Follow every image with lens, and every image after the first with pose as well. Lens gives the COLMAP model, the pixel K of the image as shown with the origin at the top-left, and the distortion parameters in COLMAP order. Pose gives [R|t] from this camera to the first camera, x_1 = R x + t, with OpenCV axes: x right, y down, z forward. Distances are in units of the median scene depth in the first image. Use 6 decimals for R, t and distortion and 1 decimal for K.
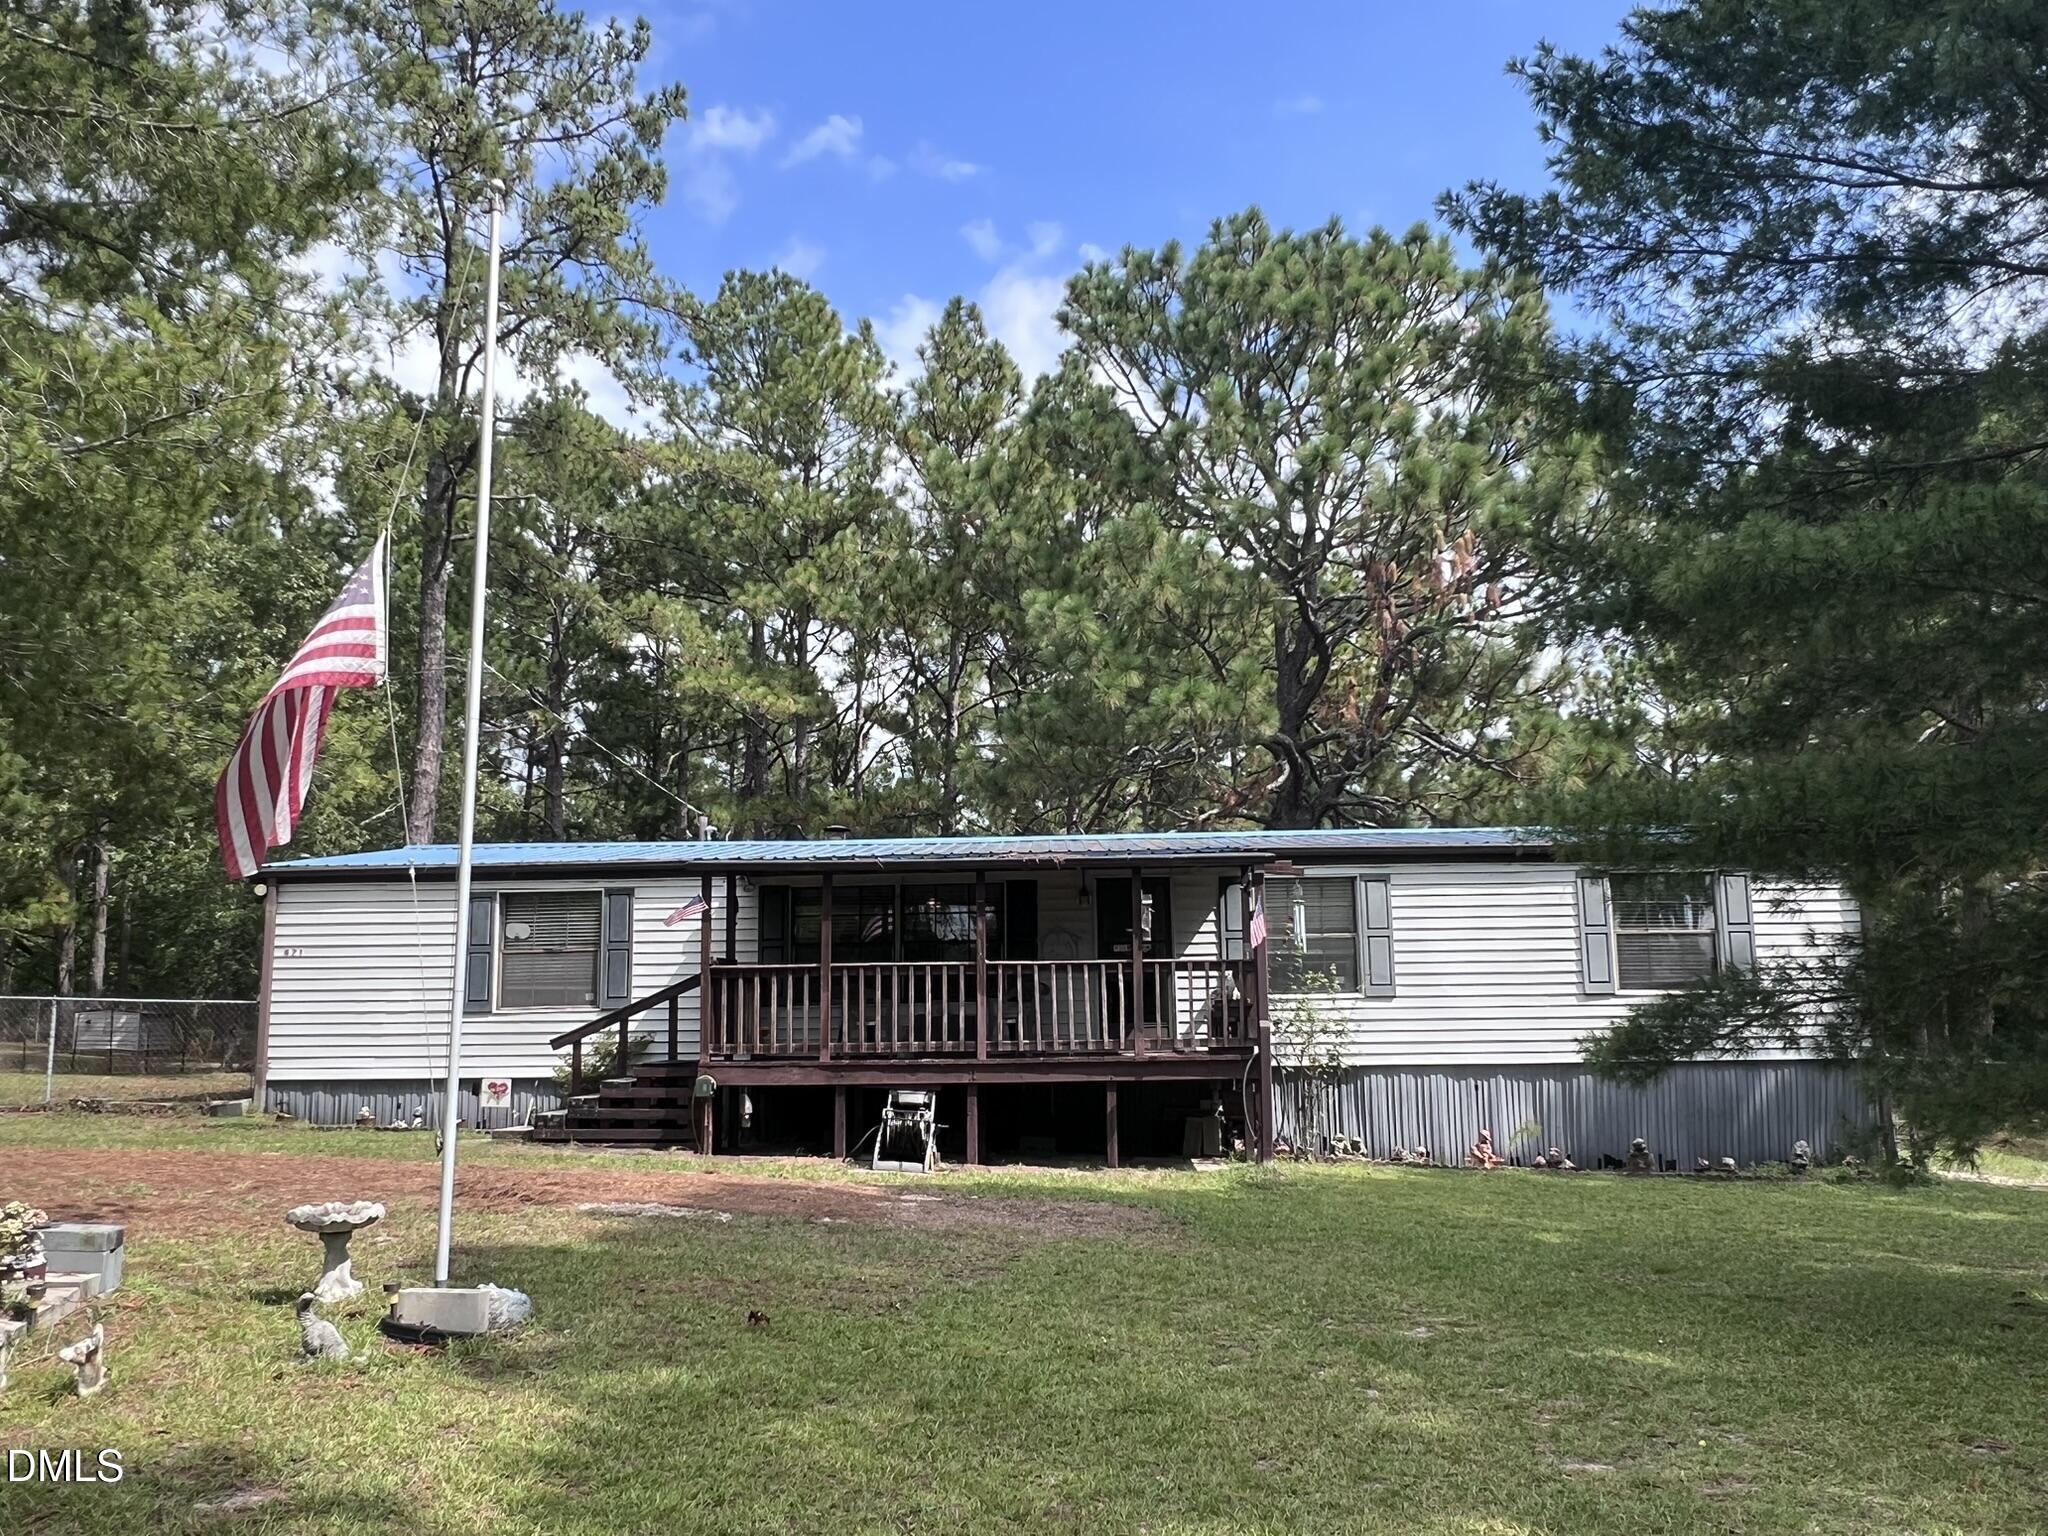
lens RADIAL K [[1512.6, 0, 1028.1], [0, 1512.6, 779.4], [0, 0, 1]] dist [-0.004100, 0.004427]
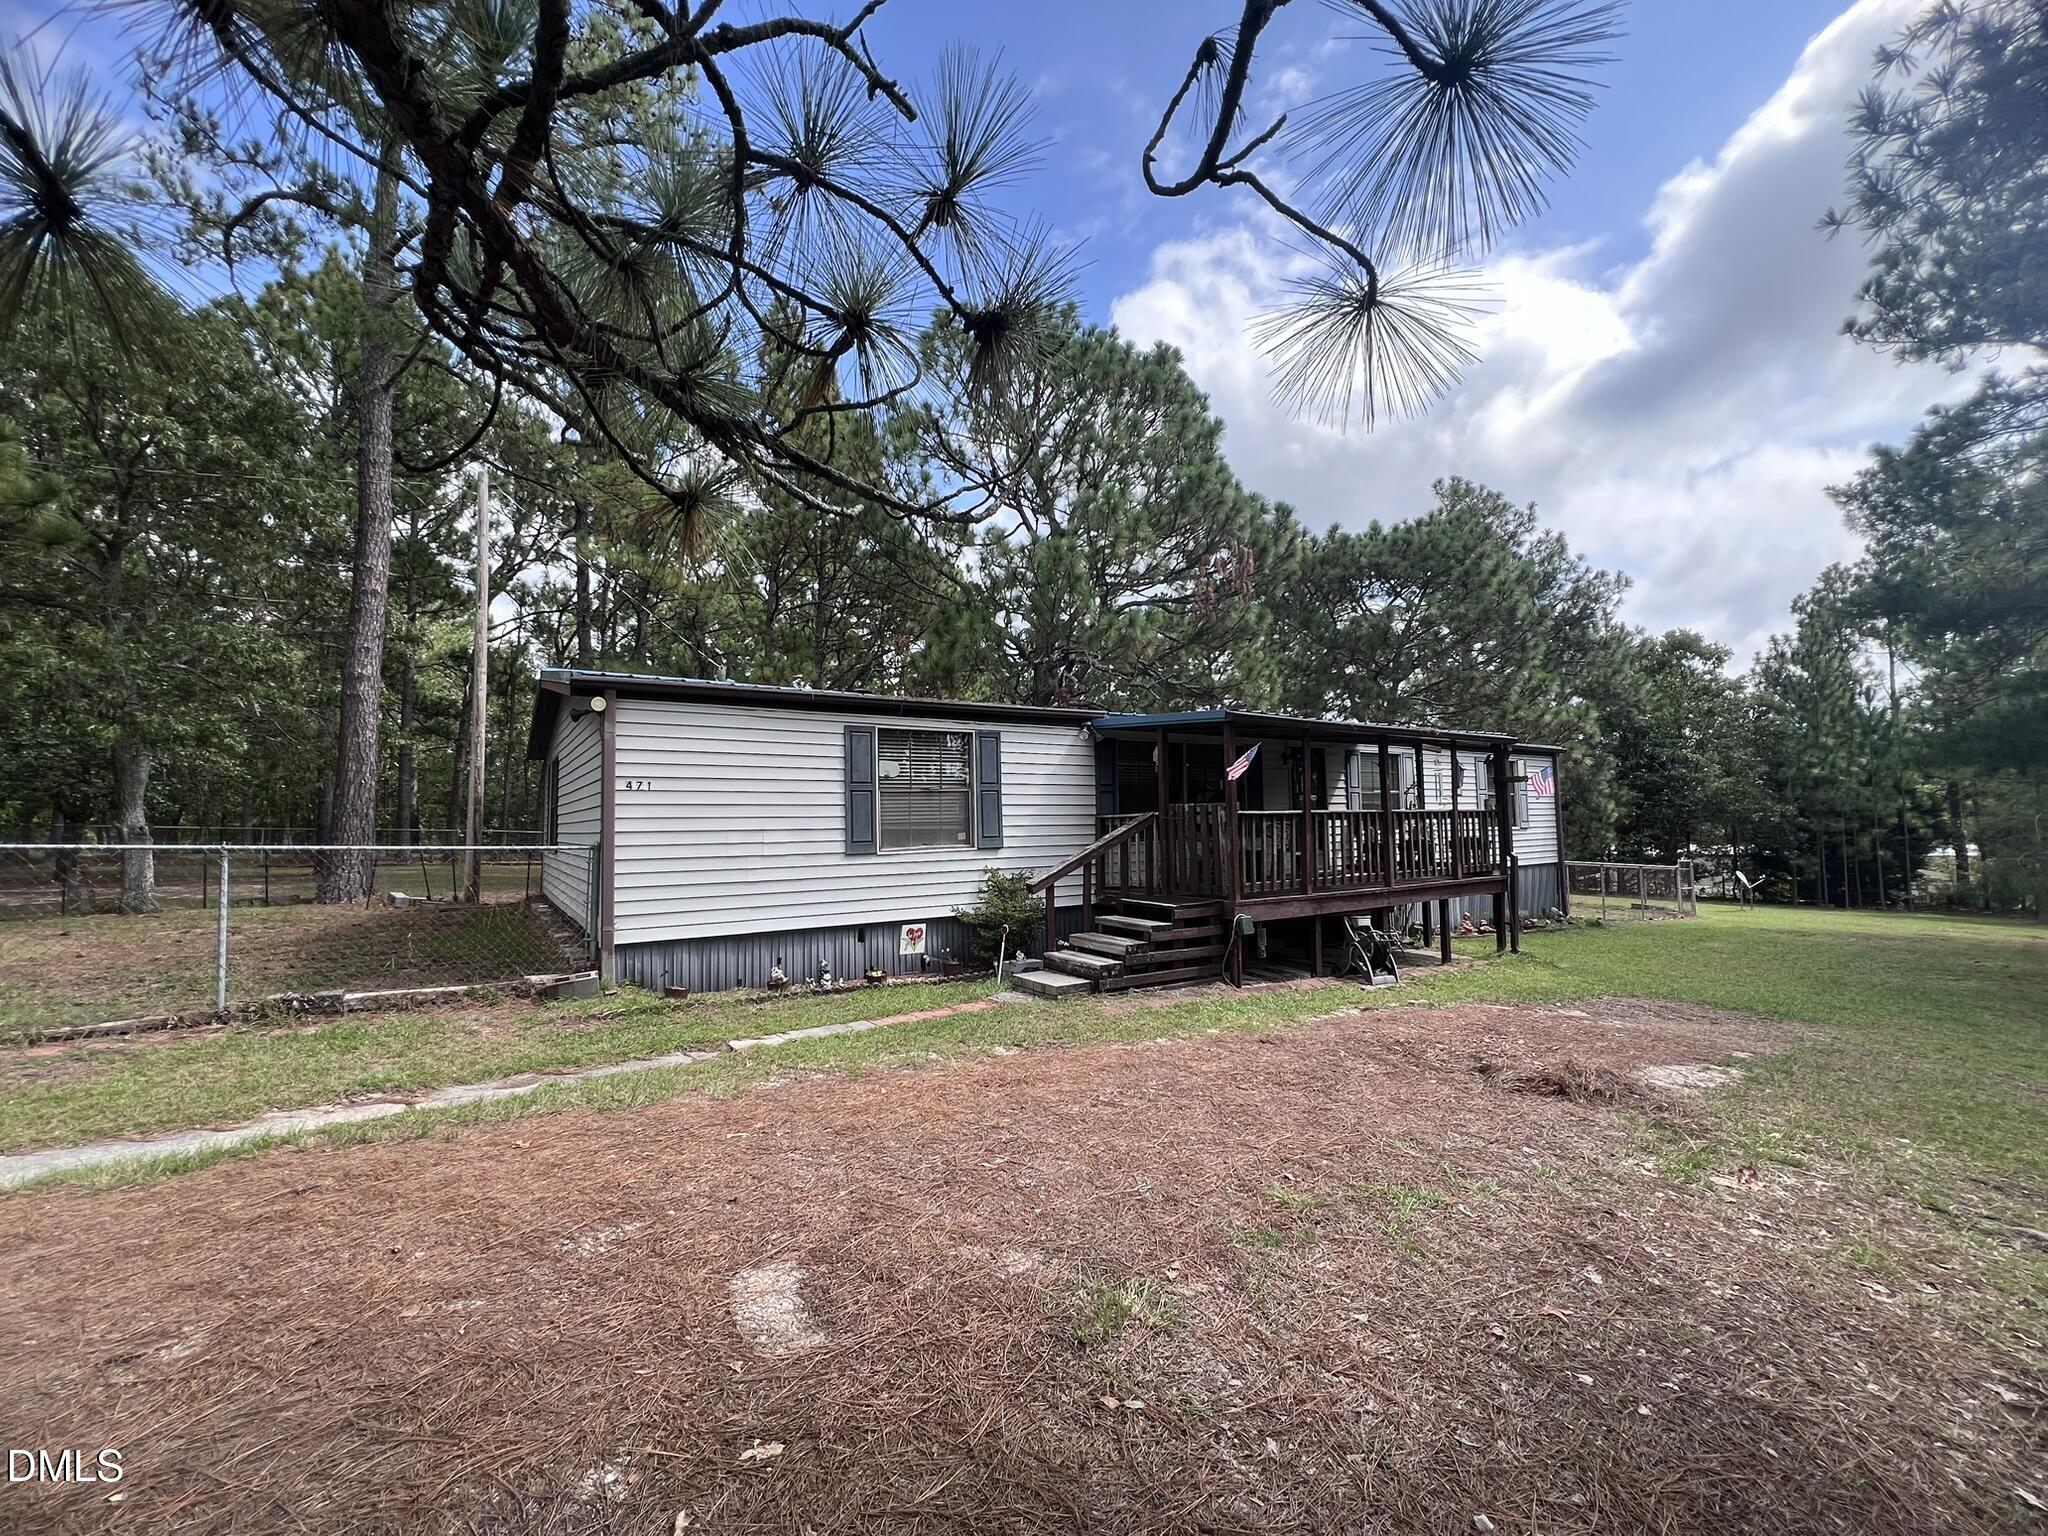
lens RADIAL K [[824.2, 0, 1024.8], [0, 824.2, 764.6], [0, 0, 1]] dist [-0.001987, 0.001682]
pose [[0.807503, 0.041190, 0.588424, -0.584981], [-0.093834, 0.993826, 0.059201, 0.059239], [-0.582353, -0.103019, 0.806382, 0.534074]]
